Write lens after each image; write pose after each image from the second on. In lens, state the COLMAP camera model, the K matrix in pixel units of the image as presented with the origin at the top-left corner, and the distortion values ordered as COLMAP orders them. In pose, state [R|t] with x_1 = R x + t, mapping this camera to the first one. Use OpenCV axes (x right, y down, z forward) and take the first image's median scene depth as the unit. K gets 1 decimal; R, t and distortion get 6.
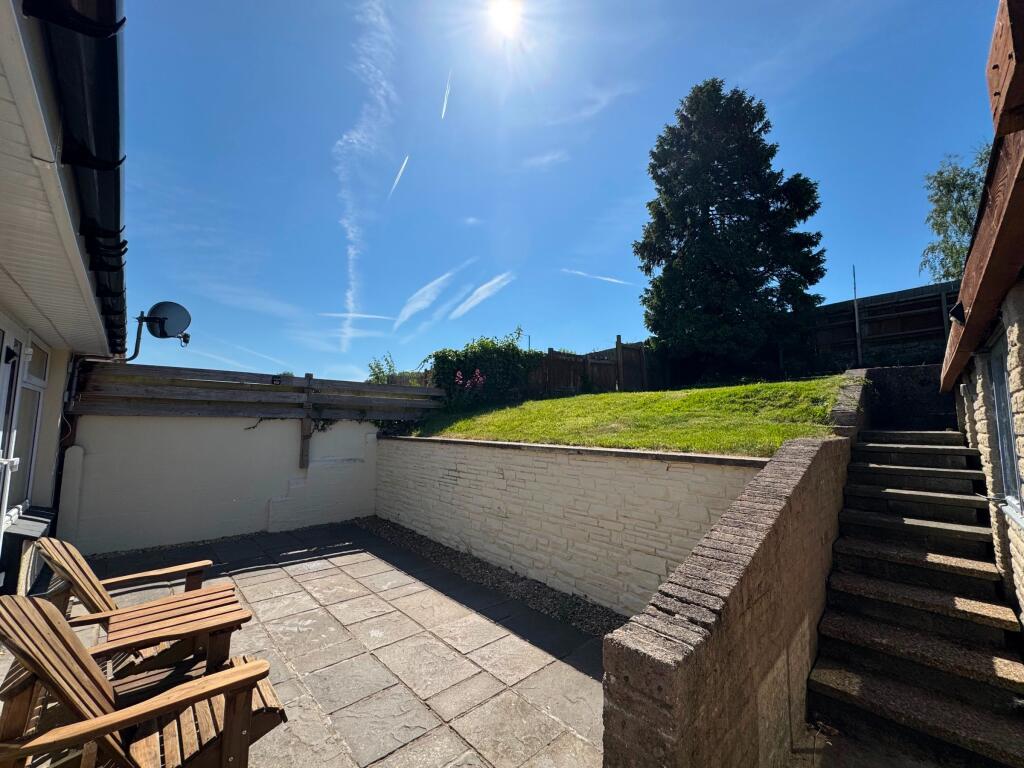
lens RADIAL K [[409.2, 0, 512.1], [0, 409.2, 382.3], [0, 0, 1]] dist [-0.004786, 0.000208]
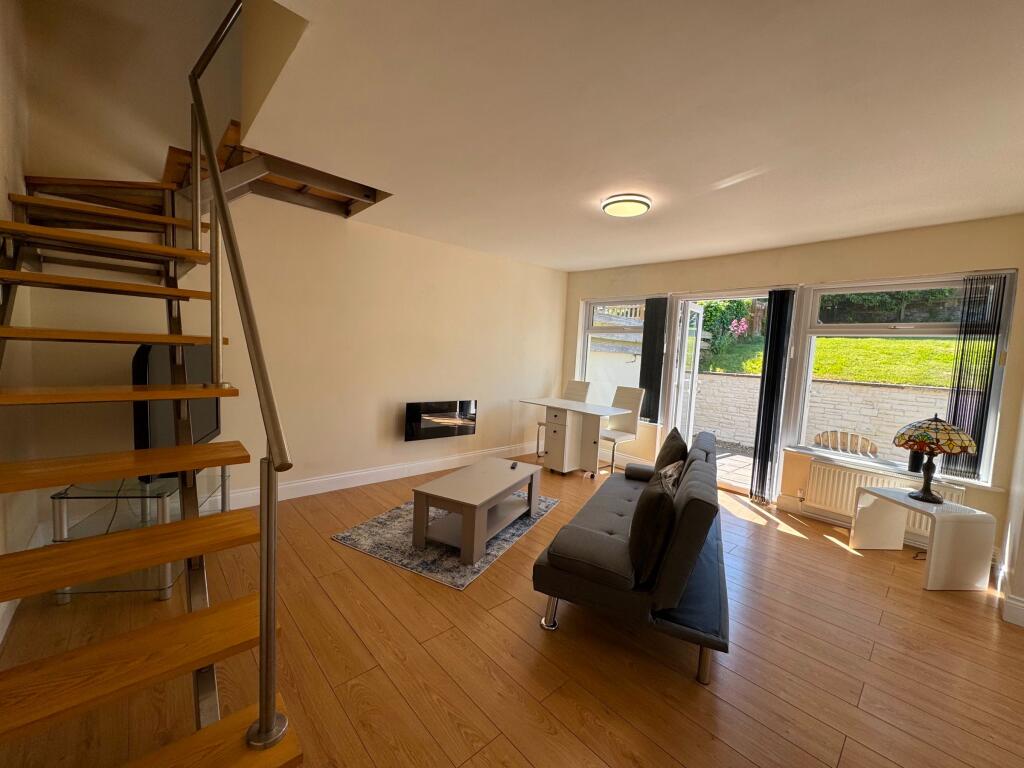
lens RADIAL K [[409.2, 0, 512.1], [0, 409.2, 382.3], [0, 0, 1]] dist [-0.004786, 0.000208]
pose [[0.998999, 0.043749, -0.009321, -1.050967], [-0.041501, 0.984264, 0.171761, -0.032286], [0.016689, -0.171202, 0.985095, -0.309685]]
